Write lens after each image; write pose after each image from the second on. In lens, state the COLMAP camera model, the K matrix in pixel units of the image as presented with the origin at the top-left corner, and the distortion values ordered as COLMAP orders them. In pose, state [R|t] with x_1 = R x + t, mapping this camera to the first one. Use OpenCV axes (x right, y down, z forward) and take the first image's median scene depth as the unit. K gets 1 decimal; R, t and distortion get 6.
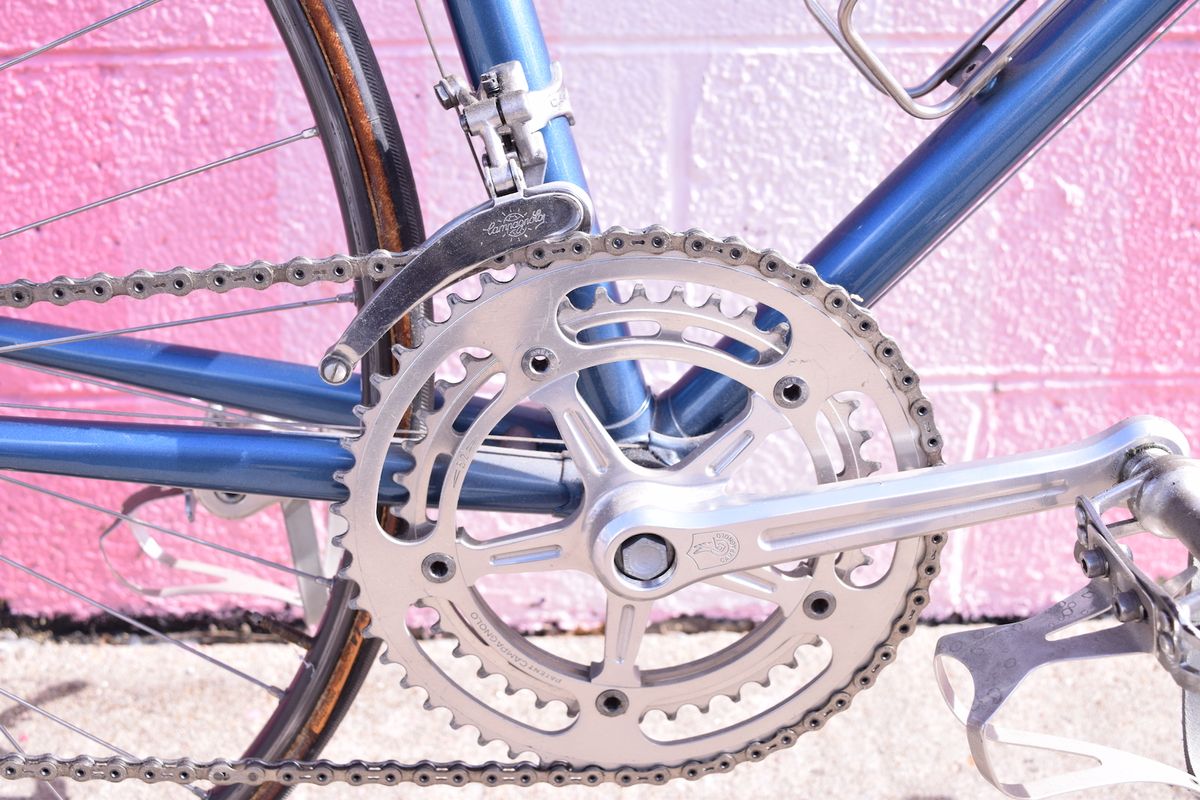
lens RADIAL K [[1293.6, 0, 600.0], [0, 1293.6, 400.0], [0, 0, 1]] dist [-0.073257, 0.014268]
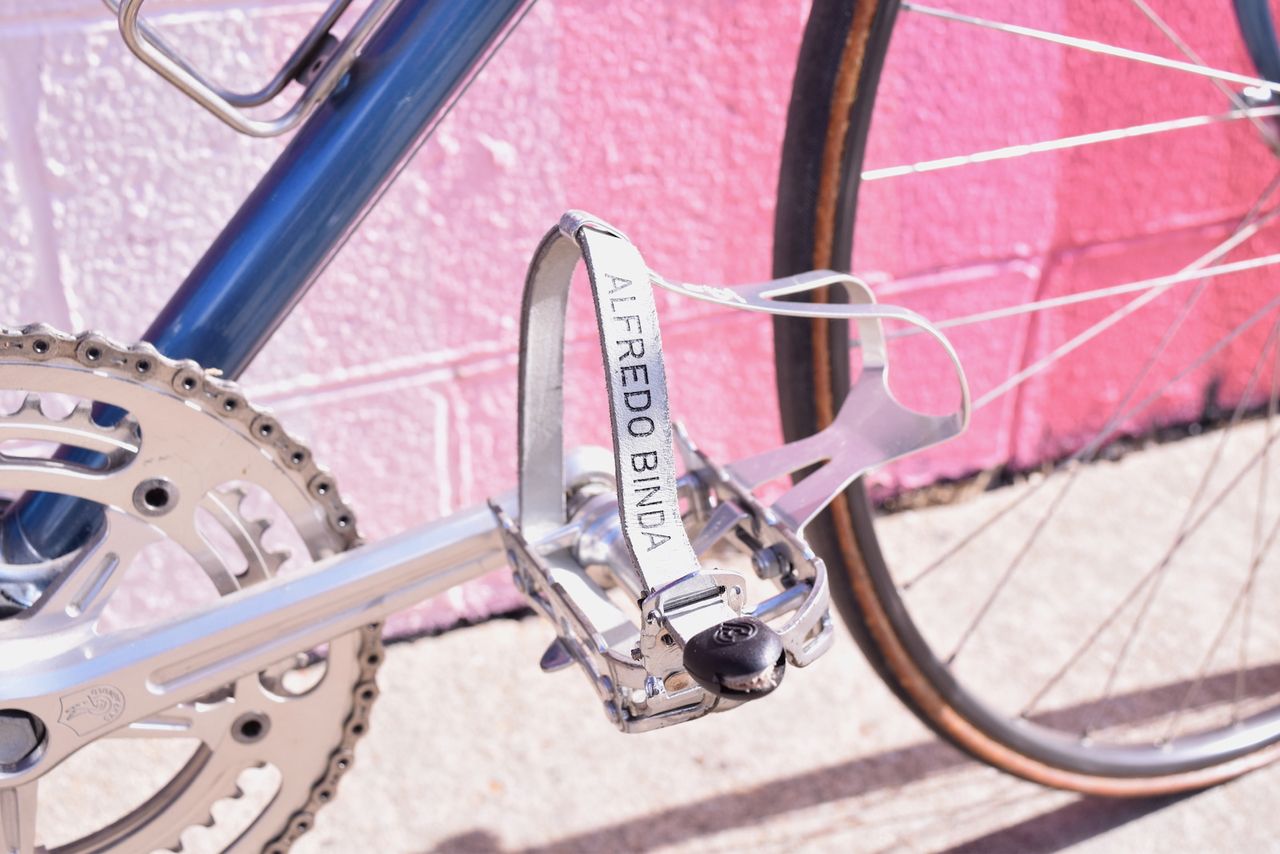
lens RADIAL K [[1386.6, 0, 617.9], [0, 1386.6, 418.9], [0, 0, 1]] dist [-0.068426, 0.026612]
pose [[0.920674, -0.173106, 0.349848, 0.077428], [0.150566, 0.984416, 0.090857, -0.056117], [-0.360124, -0.030975, 0.932390, 0.064925]]
